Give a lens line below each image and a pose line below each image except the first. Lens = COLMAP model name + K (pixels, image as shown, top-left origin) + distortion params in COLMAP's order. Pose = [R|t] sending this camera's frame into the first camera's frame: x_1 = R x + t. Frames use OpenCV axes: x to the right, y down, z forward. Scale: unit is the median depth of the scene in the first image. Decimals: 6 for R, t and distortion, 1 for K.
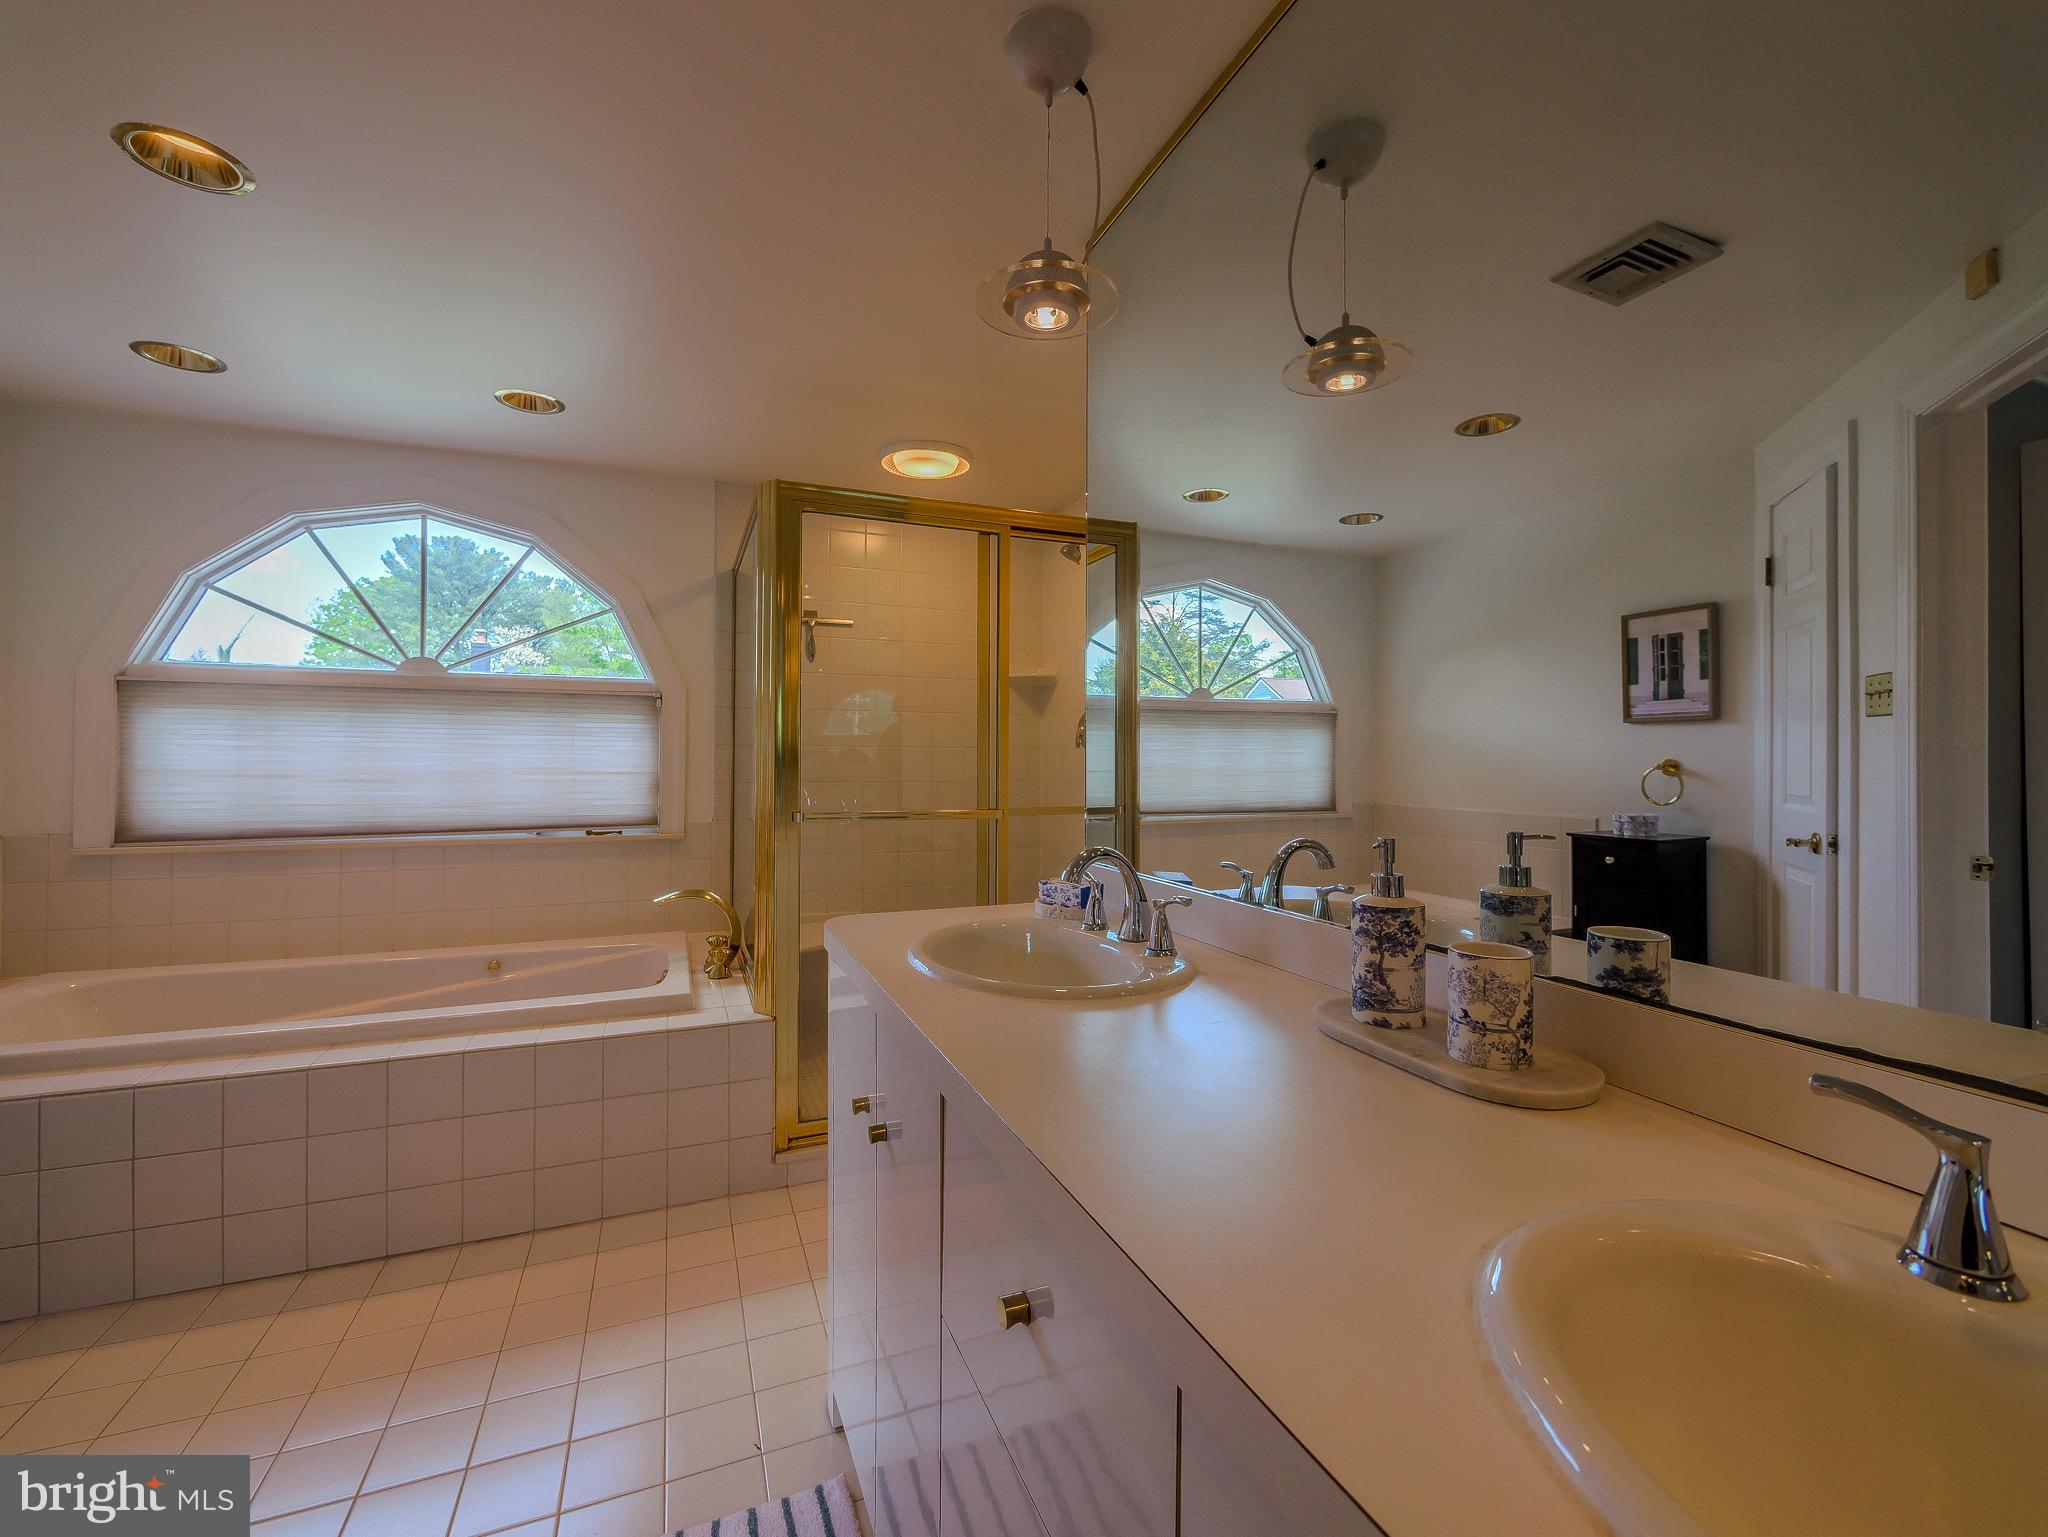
lens RADIAL K [[886.7, 0, 1018.7], [0, 886.7, 774.7], [0, 0, 1]] dist [0.008588, -0.010479]
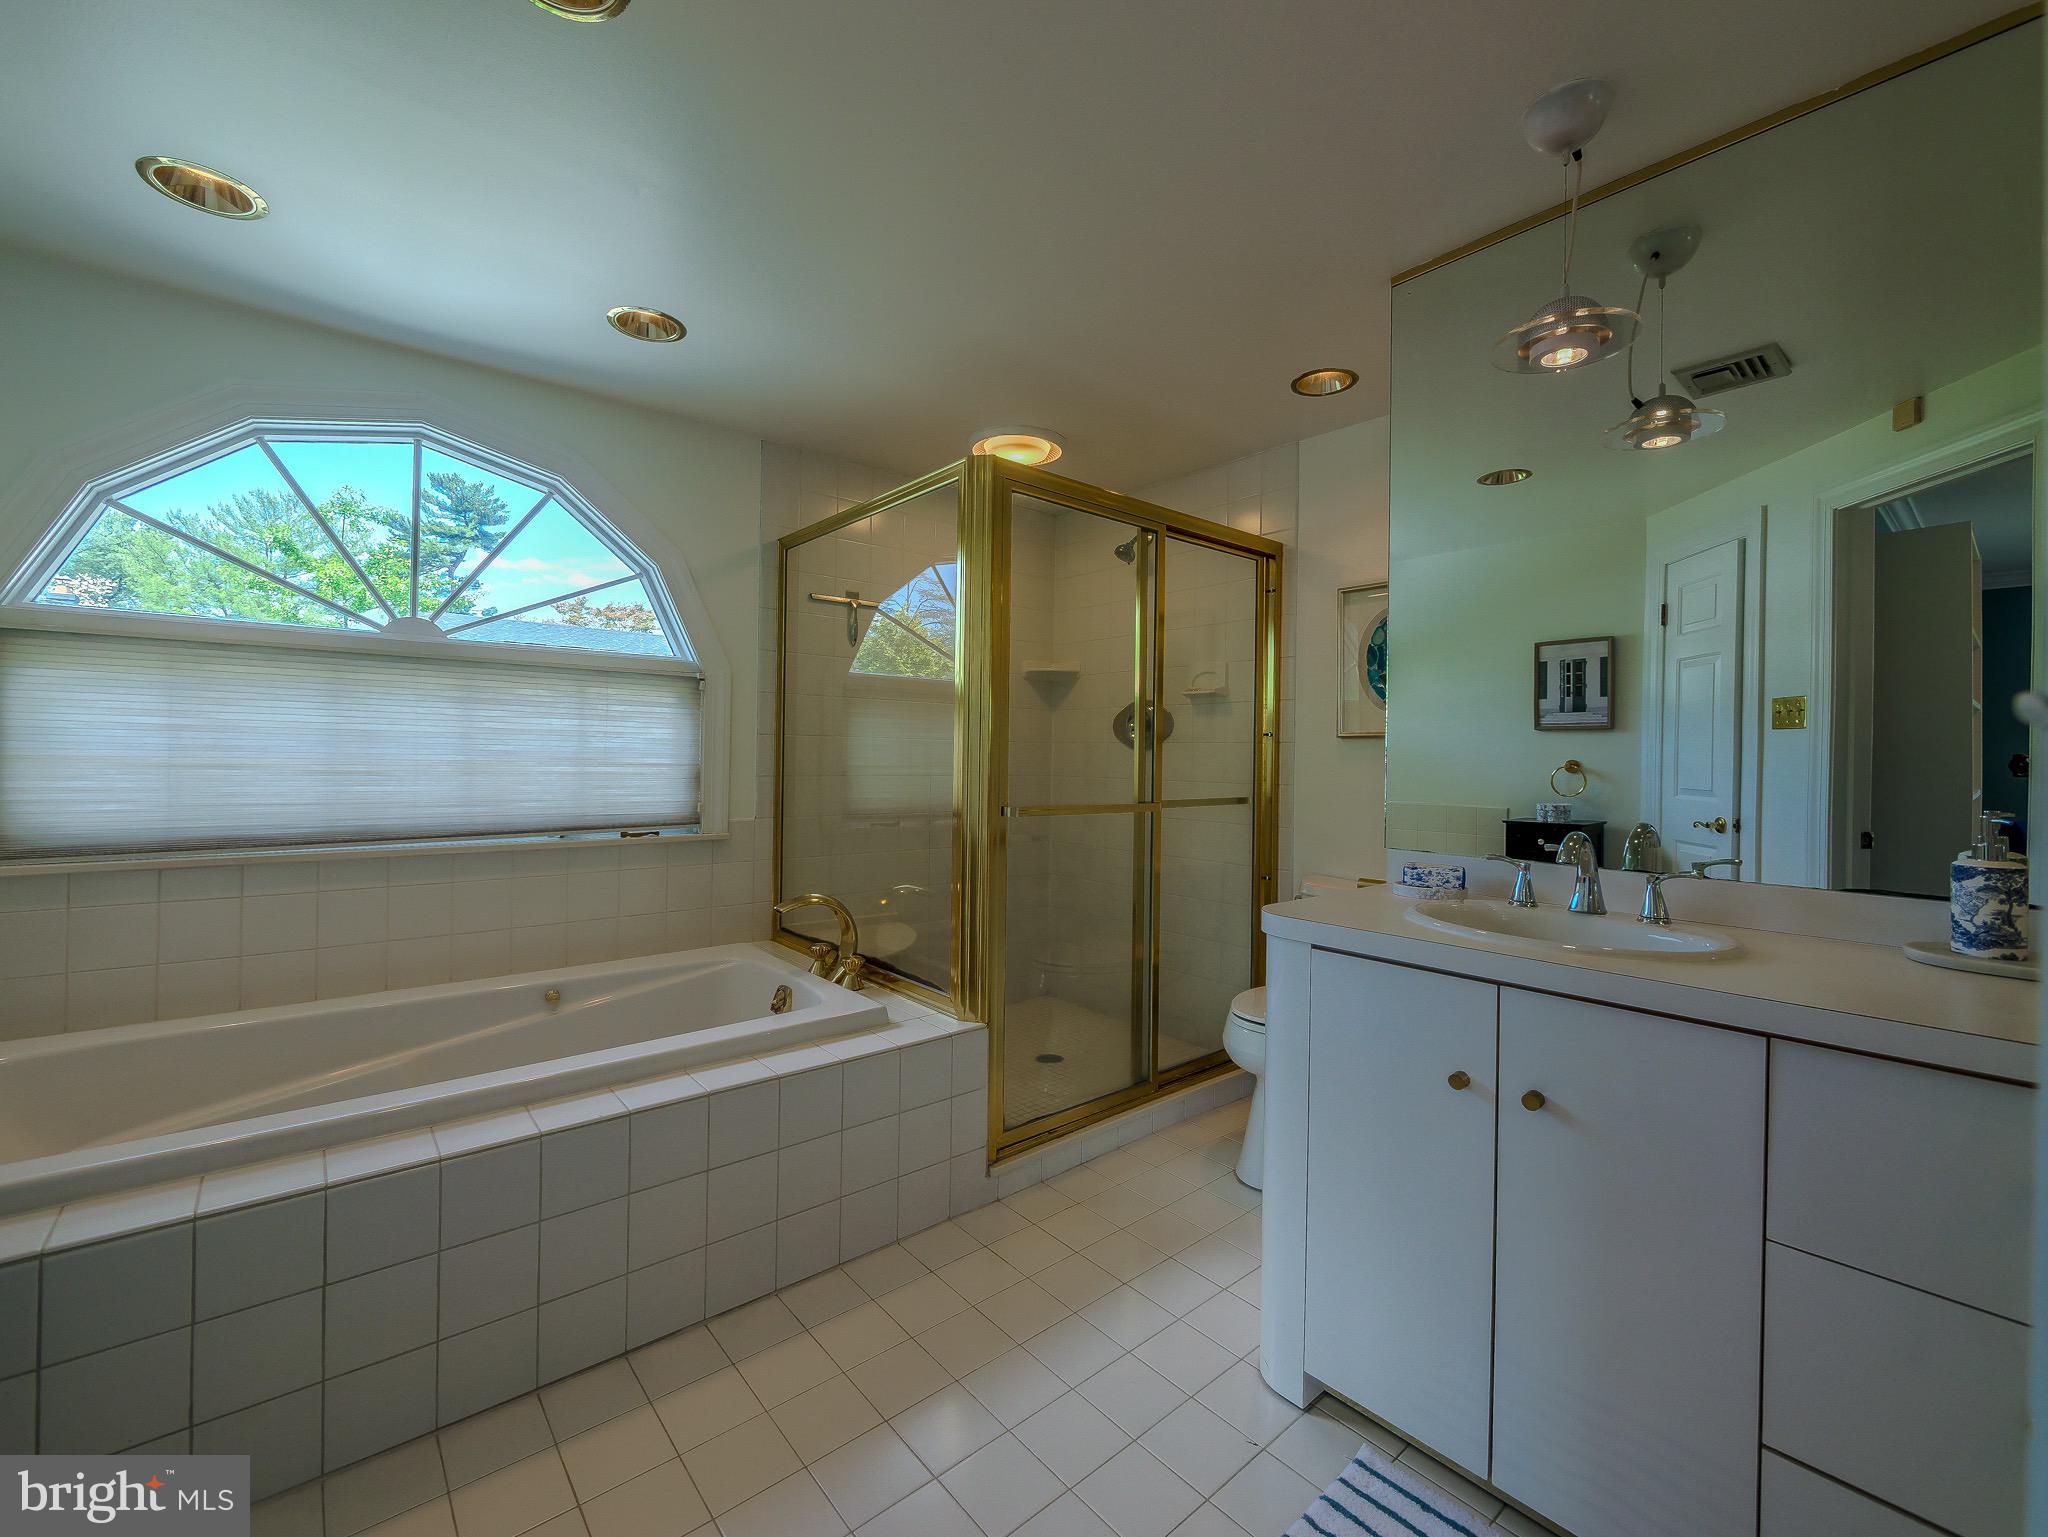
lens RADIAL K [[886.0, 0, 1050.9], [0, 886.0, 774.6], [0, 0, 1]] dist [-0.005773, -0.000301]
pose [[0.946862, 0.003576, 0.321619, -0.386702], [-0.004567, 0.999987, 0.002327, 0.003949], [-0.321607, -0.003672, 0.946866, 0.065398]]
